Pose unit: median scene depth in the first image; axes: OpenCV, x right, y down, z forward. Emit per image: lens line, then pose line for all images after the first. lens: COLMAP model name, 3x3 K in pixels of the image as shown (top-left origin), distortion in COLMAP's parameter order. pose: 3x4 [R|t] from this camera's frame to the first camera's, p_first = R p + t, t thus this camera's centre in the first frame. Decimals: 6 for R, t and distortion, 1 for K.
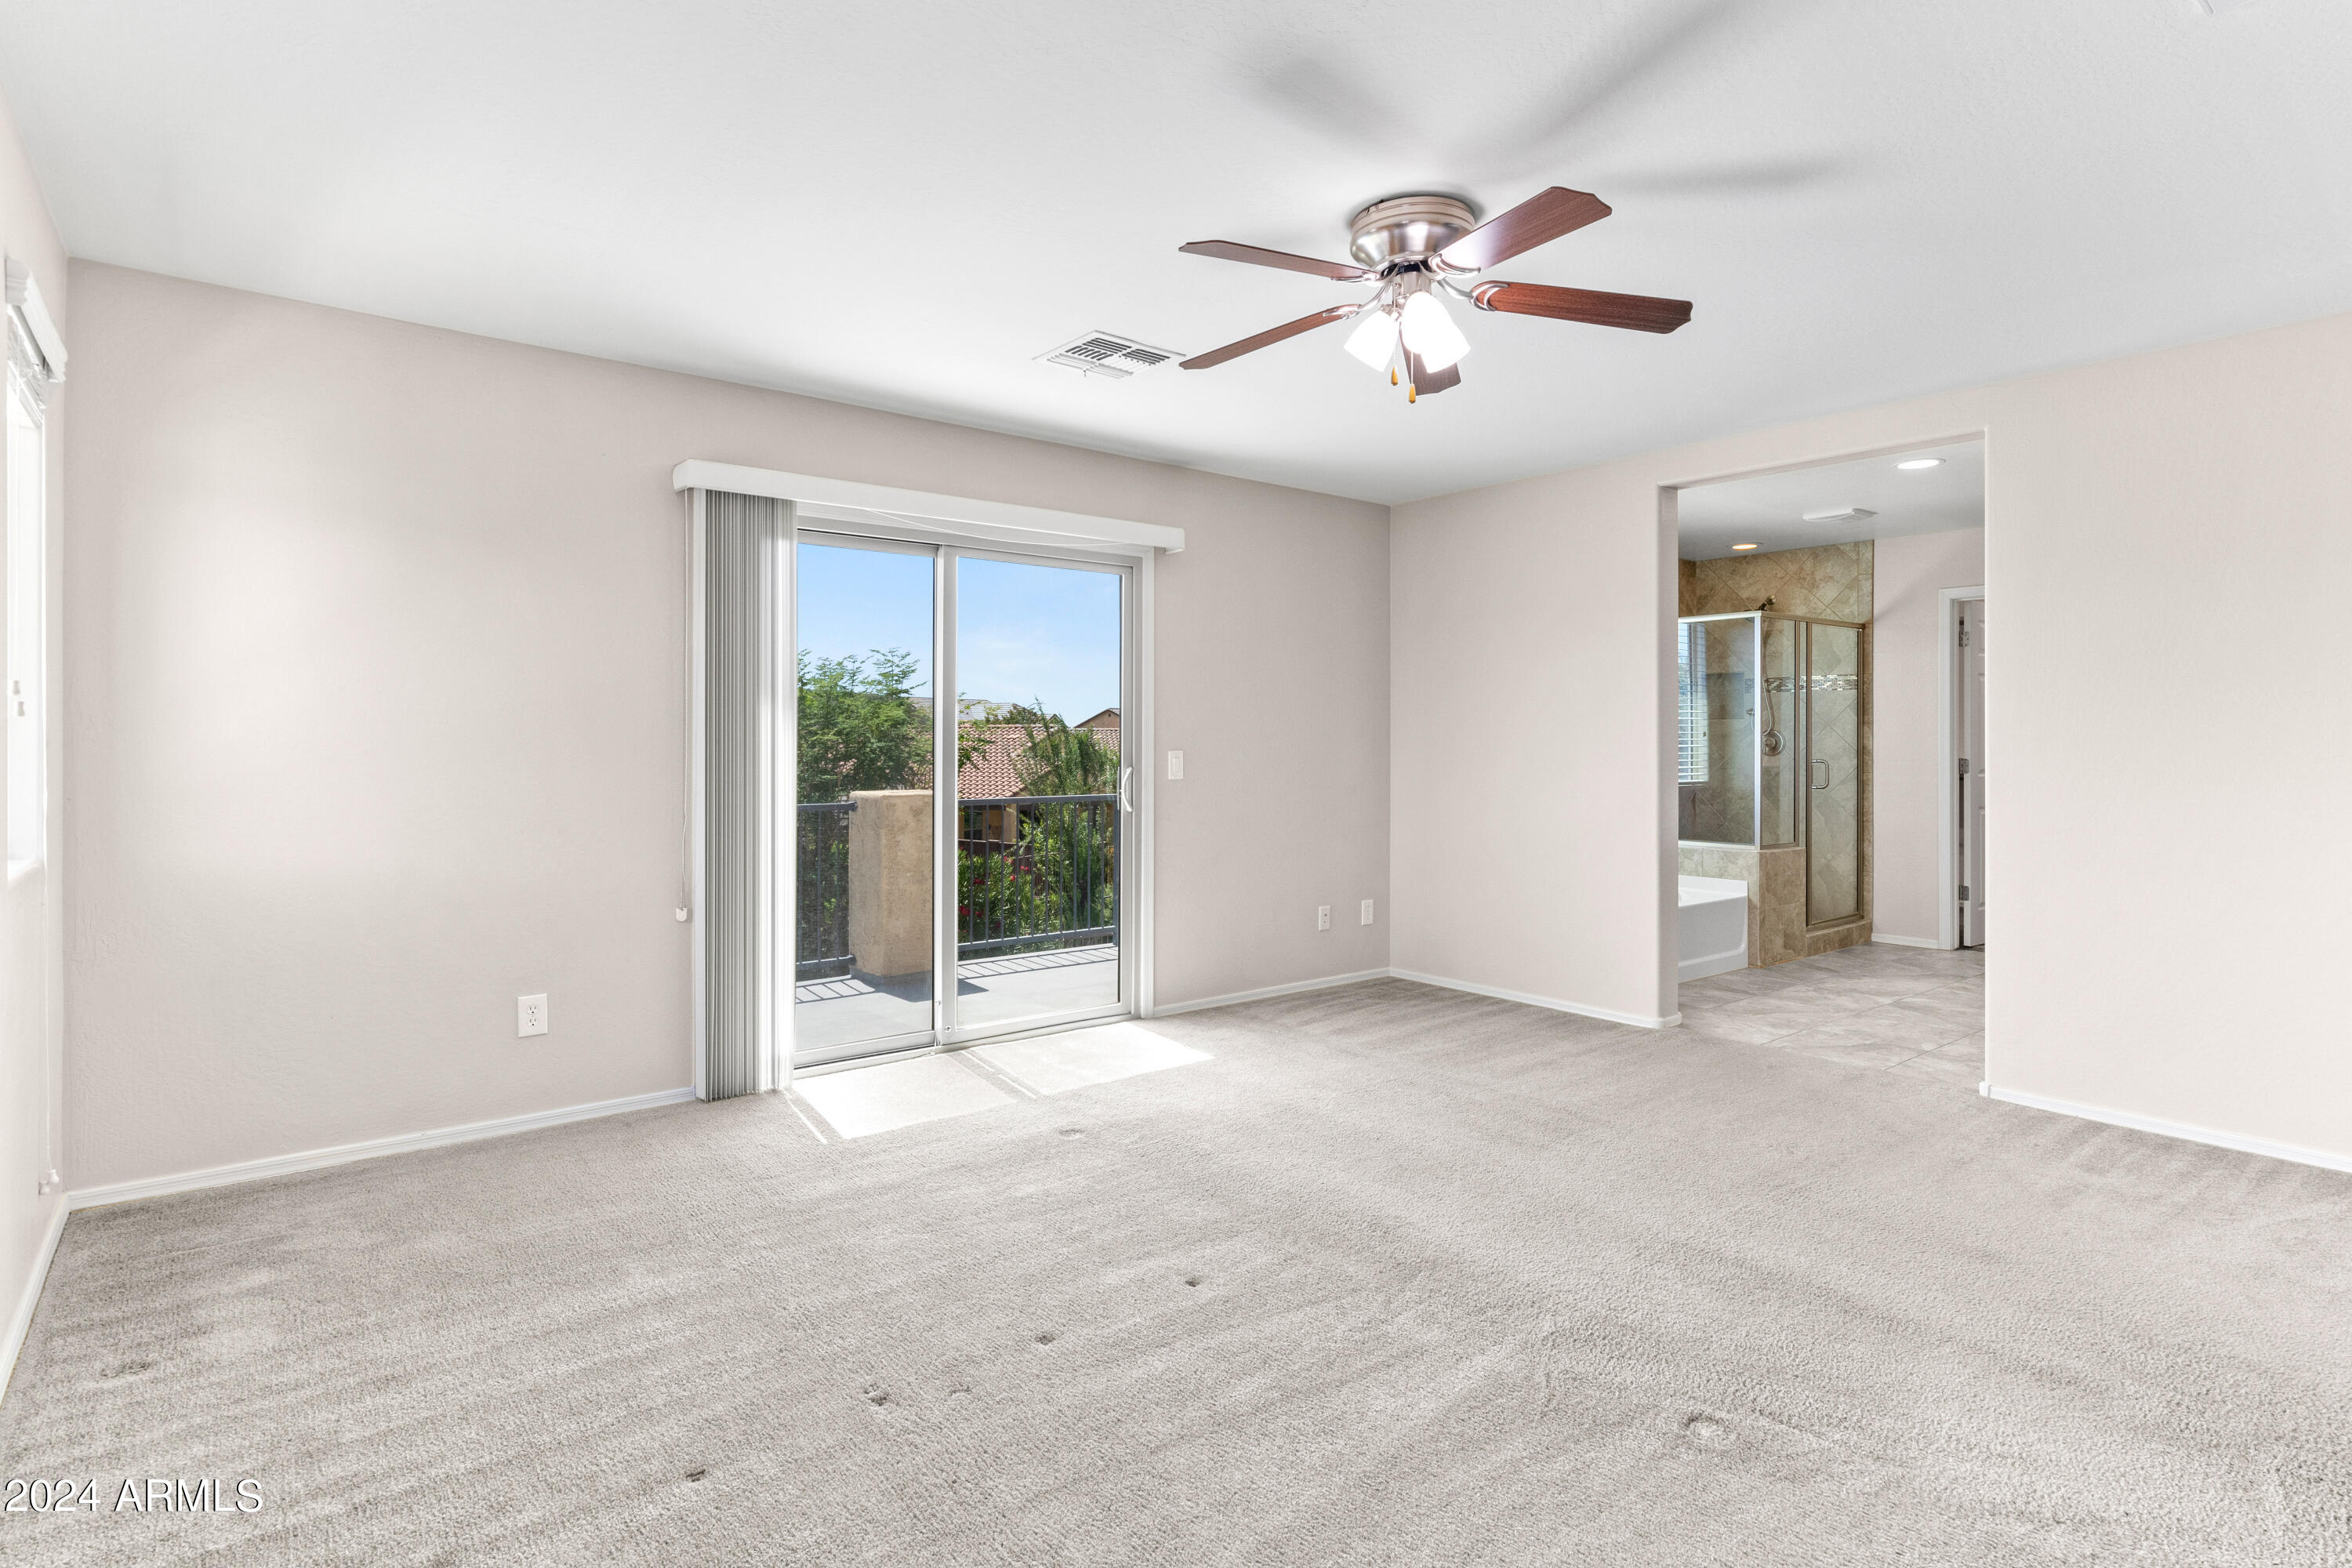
lens RADIAL K [[1175.0, 0, 1180.6], [0, 1175.0, 752.5], [0, 0, 1]] dist [0.000018, 0.000400]
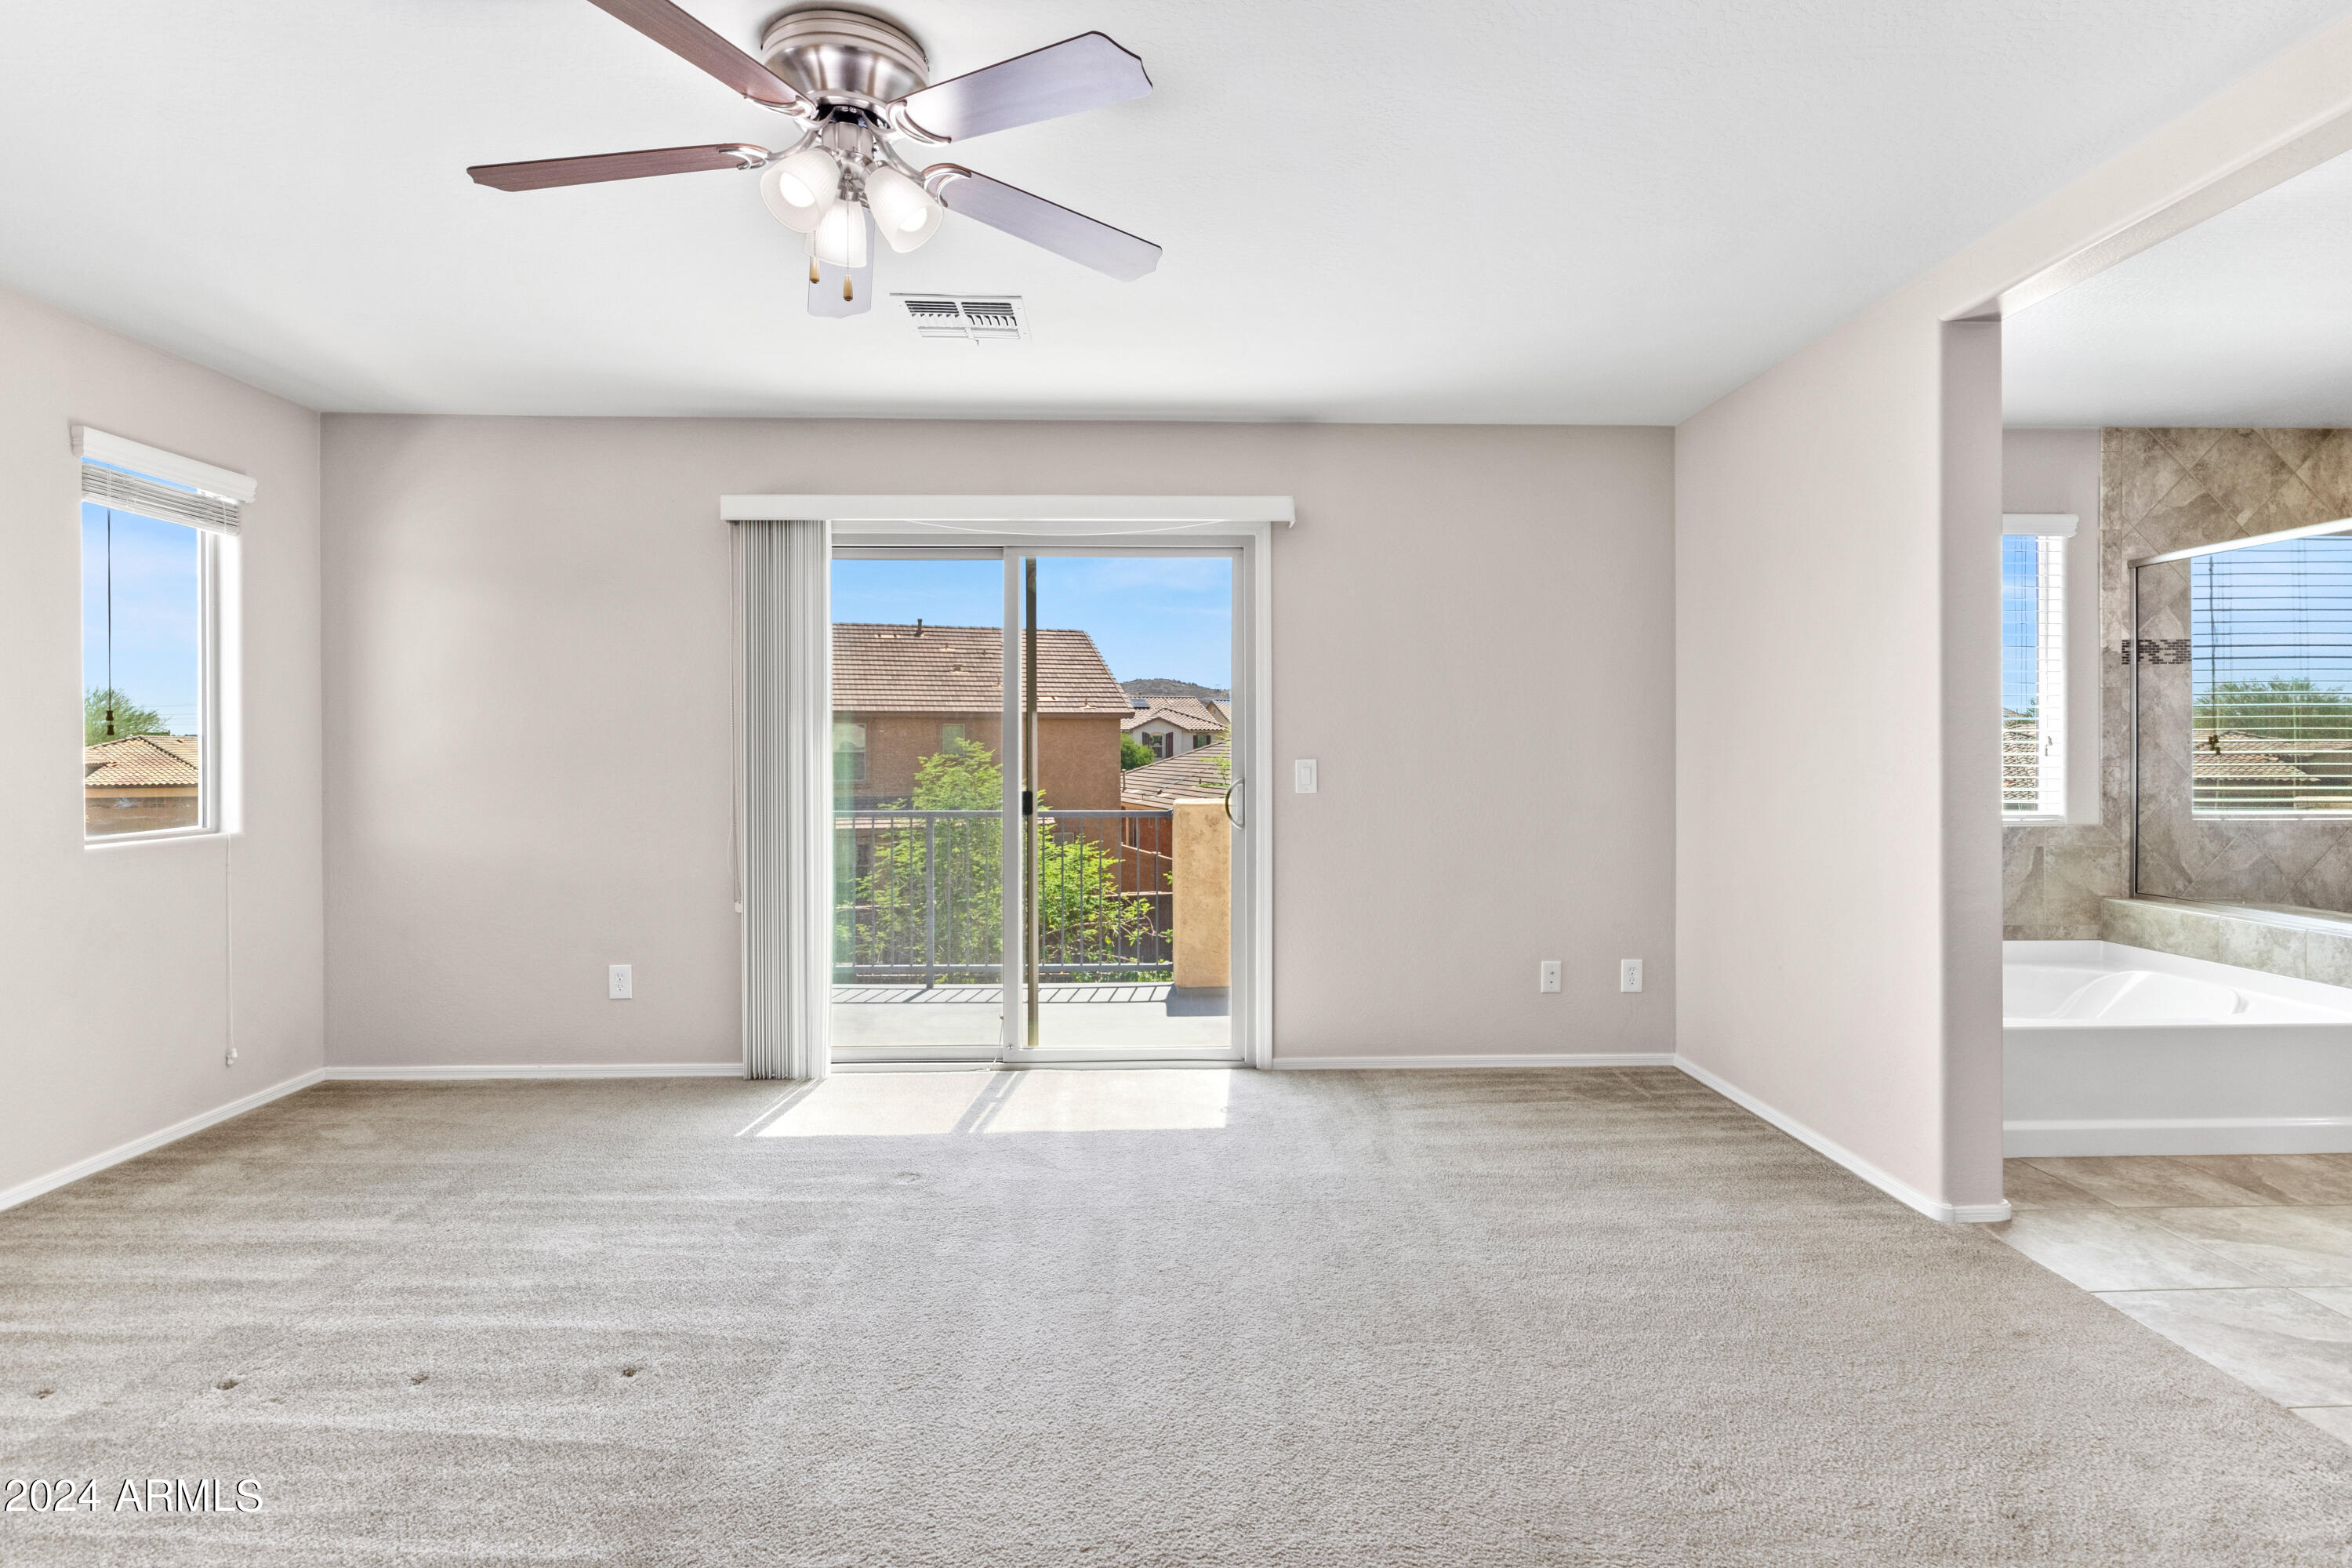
lens RADIAL K [[1158.0, 0, 1181.5], [0, 1158.0, 770.6], [0, 0, 1]] dist [0.000982, -0.000082]
pose [[0.809300, 0.007806, -0.587344, 0.435925], [-0.002130, 0.999944, 0.010354, -0.002058], [0.587392, -0.007128, 0.809271, 0.285149]]
